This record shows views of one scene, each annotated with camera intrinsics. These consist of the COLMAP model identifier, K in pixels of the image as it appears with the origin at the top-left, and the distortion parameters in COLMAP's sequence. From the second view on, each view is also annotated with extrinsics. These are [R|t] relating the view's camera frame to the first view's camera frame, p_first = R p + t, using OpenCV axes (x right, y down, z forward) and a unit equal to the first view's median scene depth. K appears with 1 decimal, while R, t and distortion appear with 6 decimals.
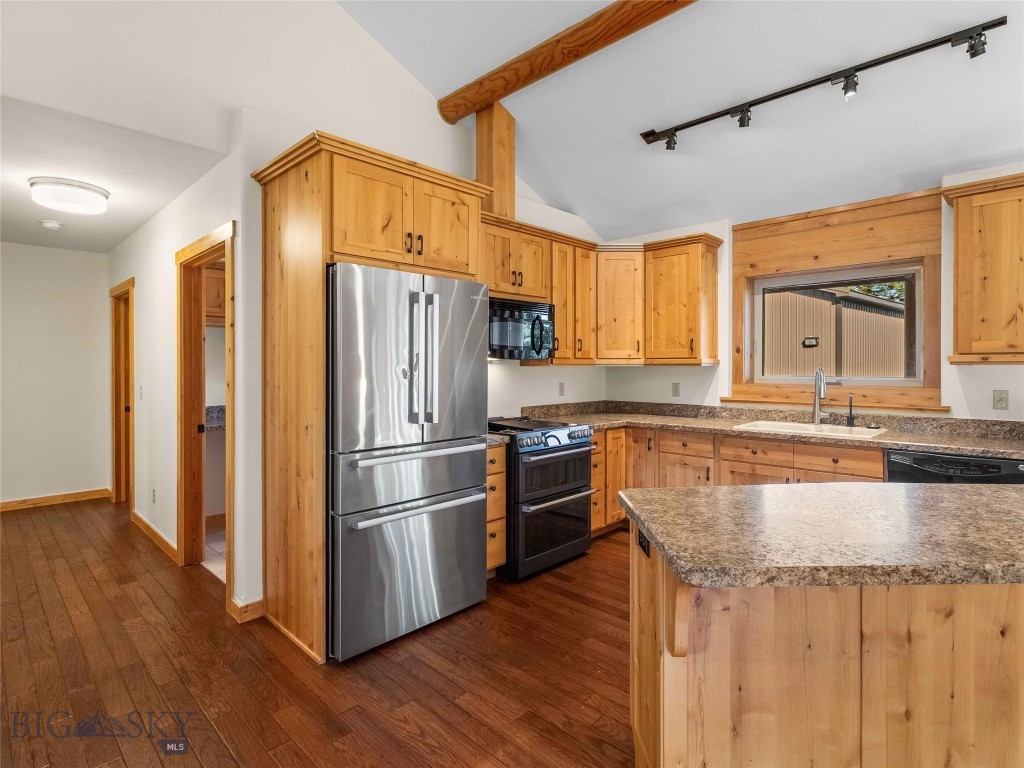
lens RADIAL K [[527.7, 0, 513.5], [0, 527.7, 369.1], [0, 0, 1]] dist [-0.008471, 0.002657]
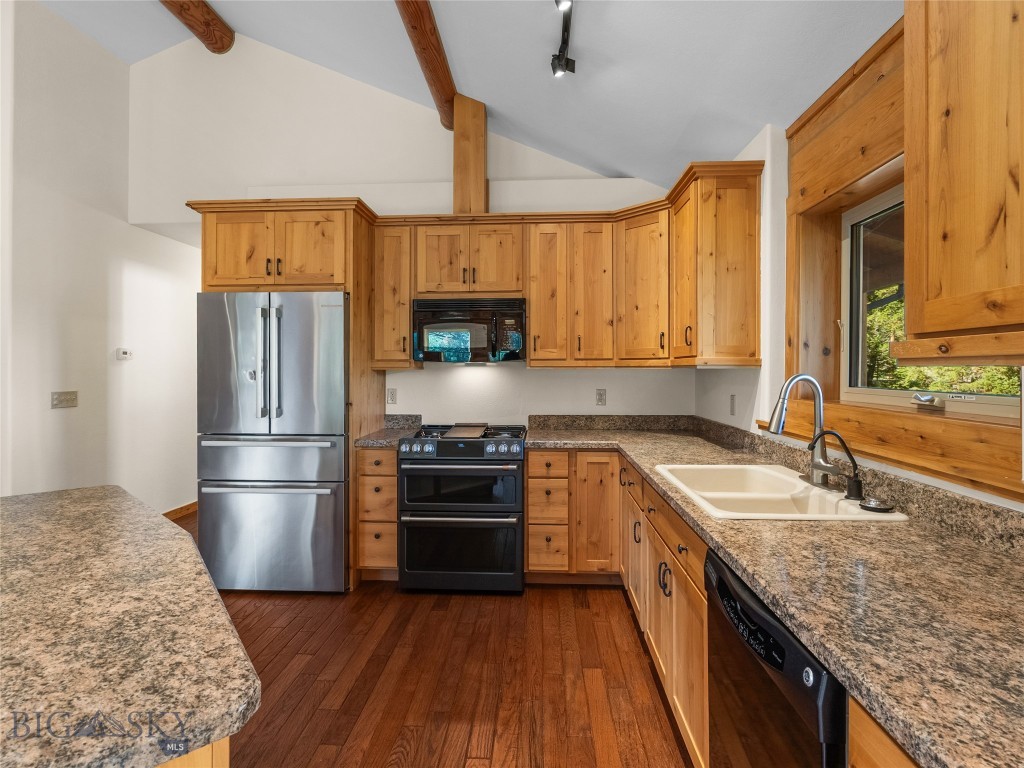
lens RADIAL K [[527.7, 0, 509.7], [0, 527.7, 370.2], [0, 0, 1]] dist [-0.008471, 0.002657]
pose [[0.657777, 0.001753, -0.753211, 0.776634], [-0.002578, 0.999997, 0.000076, -0.004312], [0.753208, 0.001892, 0.657779, 0.453706]]
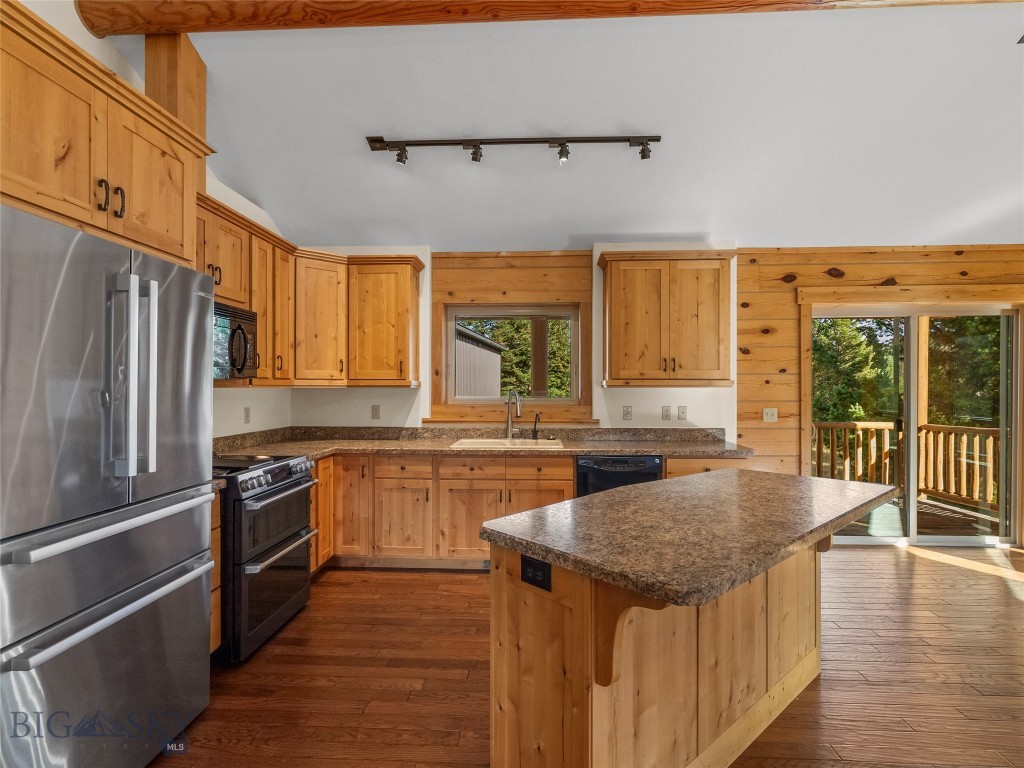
lens RADIAL K [[527.7, 0, 510.6], [0, 527.7, 389.5], [0, 0, 1]] dist [-0.008471, 0.002657]
pose [[0.753547, 0.000899, 0.657393, -0.176570], [-0.000266, 0.999999, -0.001062, -0.001817], [-0.657394, 0.000626, 0.753547, 0.139426]]
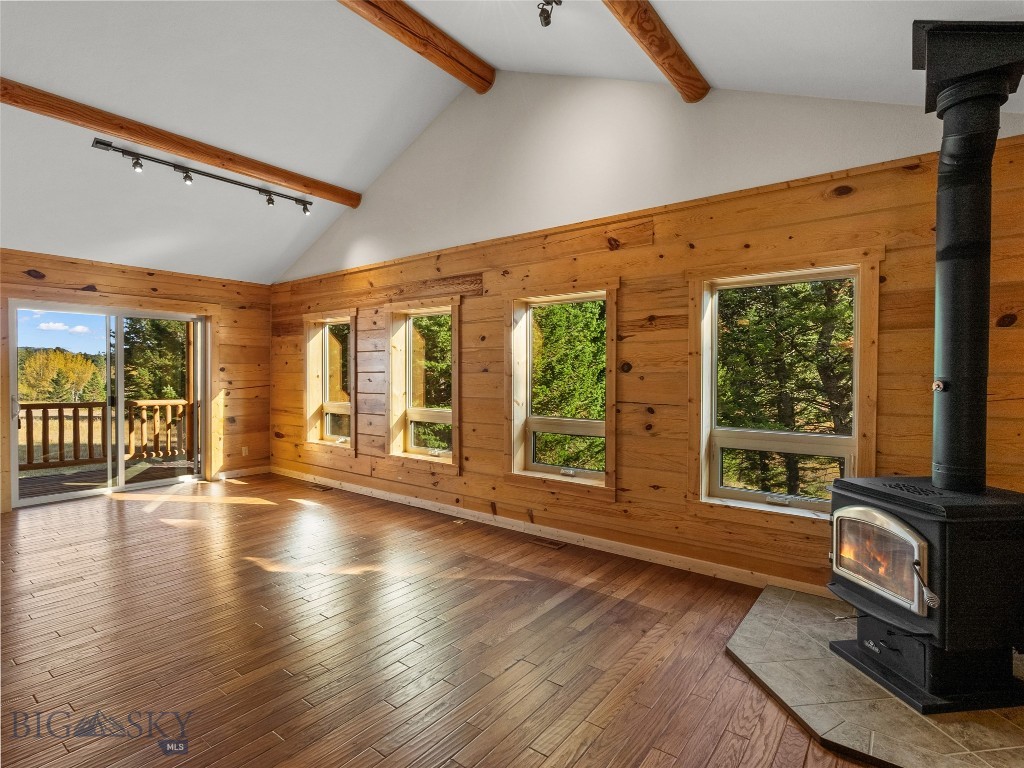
lens RADIAL K [[527.7, 0, 512.7], [0, 527.7, 378.9], [0, 0, 1]] dist [-0.008471, 0.002657]
pose [[-0.123616, -0.011773, 0.992260, -0.392755], [-0.004941, 0.999925, 0.011249, -0.009160], [-0.992318, -0.003512, -0.123665, -0.531662]]
